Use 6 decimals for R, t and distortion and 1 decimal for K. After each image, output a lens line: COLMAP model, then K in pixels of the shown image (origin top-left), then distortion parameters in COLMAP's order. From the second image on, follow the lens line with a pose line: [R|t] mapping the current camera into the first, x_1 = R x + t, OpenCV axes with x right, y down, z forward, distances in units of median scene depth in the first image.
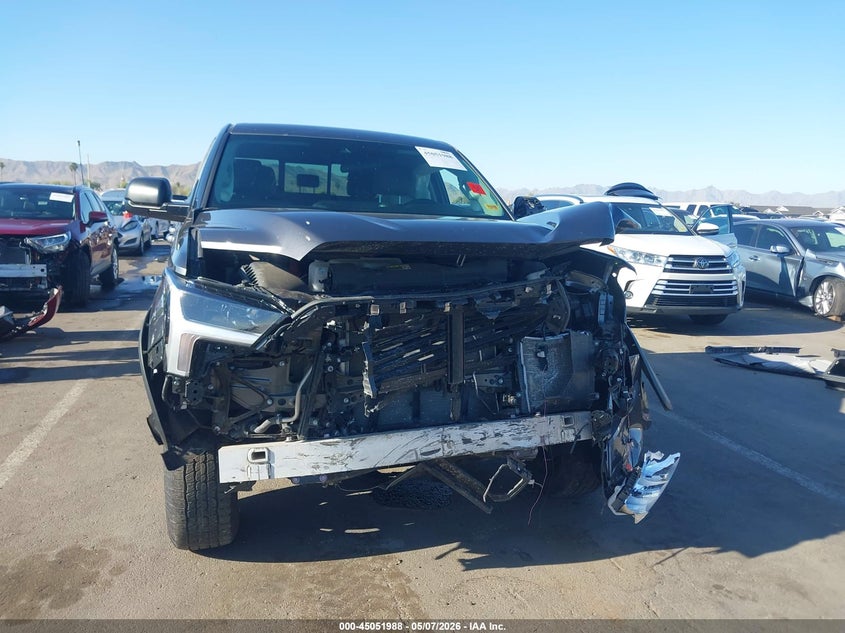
lens RADIAL K [[674.3, 0, 426.1], [0, 674.3, 315.0], [0, 0, 1]] dist [-0.003308, -0.002658]
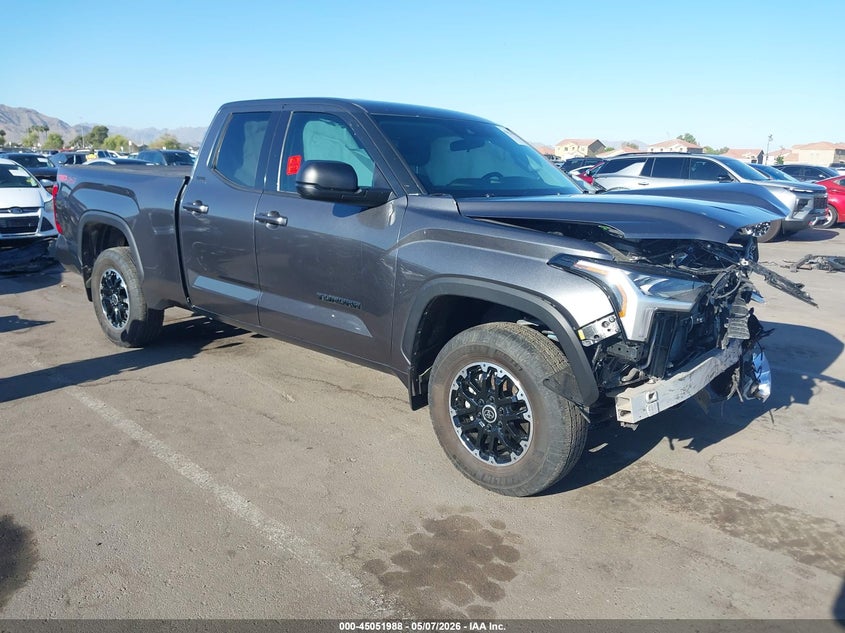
lens RADIAL K [[674.3, 0, 423.9], [0, 674.3, 317.5], [0, 0, 1]] dist [-0.003308, -0.002658]
pose [[0.872424, -0.127125, 0.471928, -1.029116], [0.084685, 0.990294, 0.110207, -0.100481], [-0.481357, -0.056182, 0.874722, 0.081938]]
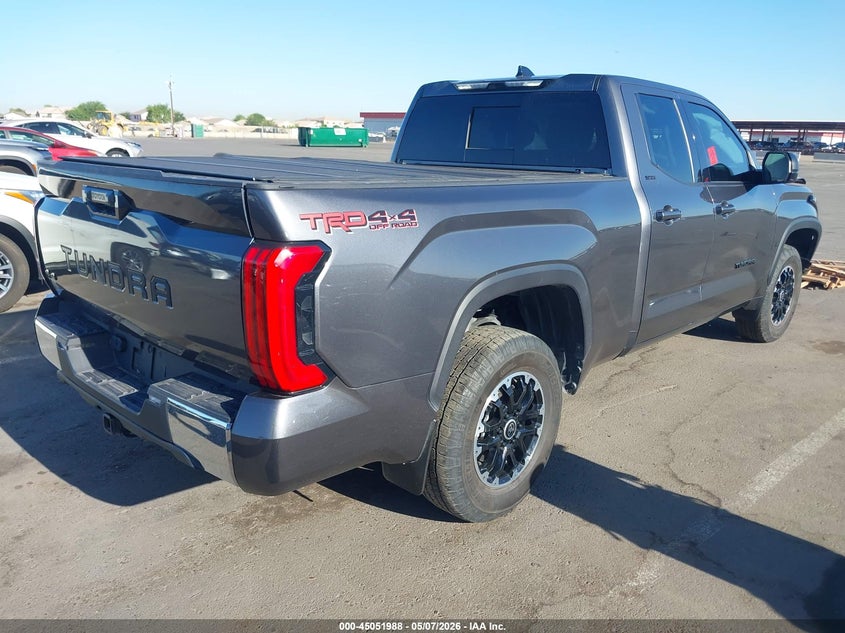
lens RADIAL K [[674.3, 0, 425.3], [0, 674.3, 318.4], [0, 0, 1]] dist [-0.003308, -0.002658]
pose [[-0.451958, -0.266796, 0.851207, -1.681765], [0.101451, 0.932662, 0.346193, -0.559913], [-0.886251, 0.242821, -0.394457, 2.869649]]
